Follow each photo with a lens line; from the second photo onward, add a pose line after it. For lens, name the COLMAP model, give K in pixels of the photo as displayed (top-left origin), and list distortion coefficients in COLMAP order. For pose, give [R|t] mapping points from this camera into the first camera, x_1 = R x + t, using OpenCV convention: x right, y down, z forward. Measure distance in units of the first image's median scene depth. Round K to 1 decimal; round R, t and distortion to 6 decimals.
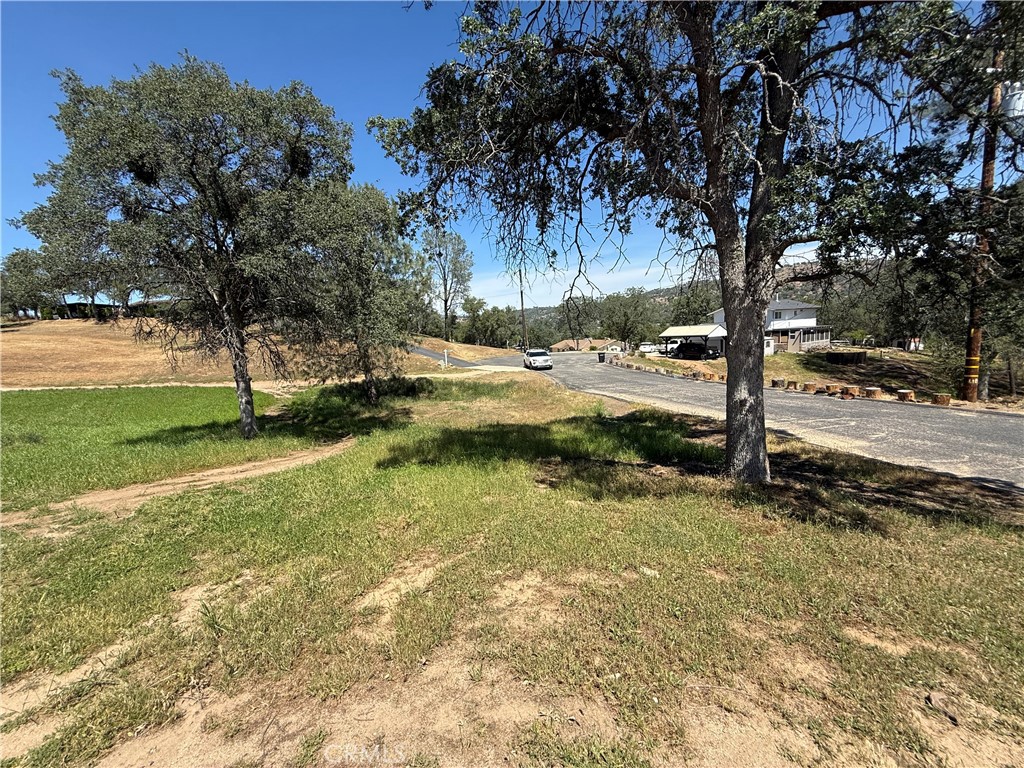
lens RADIAL K [[408.0, 0, 510.3], [0, 408.0, 383.8], [0, 0, 1]] dist [0.000072, -0.000145]
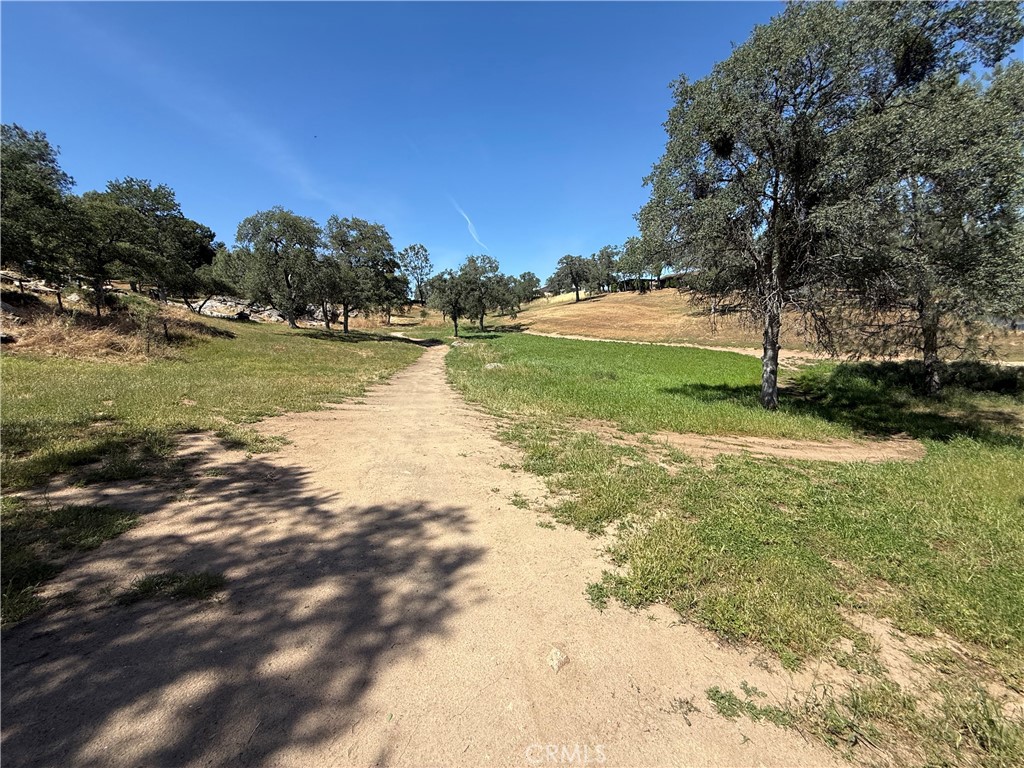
lens RADIAL K [[408.0, 0, 510.3], [0, 408.0, 383.8], [0, 0, 1]] dist [0.000072, -0.000145]
pose [[0.475941, 0.162966, -0.864247, -0.073888], [-0.094431, 0.986471, 0.134010, 0.002243], [0.874393, 0.017831, 0.484891, 0.001472]]
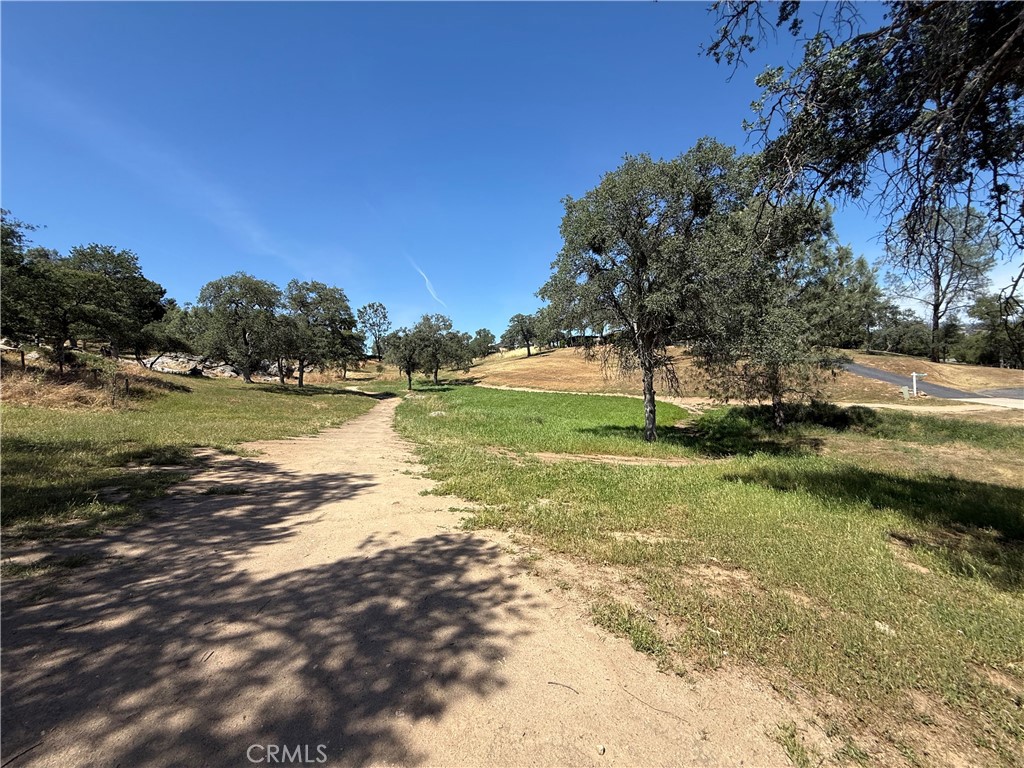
lens RADIAL K [[408.0, 0, 510.3], [0, 408.0, 383.8], [0, 0, 1]] dist [0.000072, -0.000145]
pose [[0.559253, 0.043258, -0.827868, 0.085881], [-0.084592, 0.996403, -0.005080, 0.003322], [0.824670, 0.072873, 0.560900, -0.023631]]
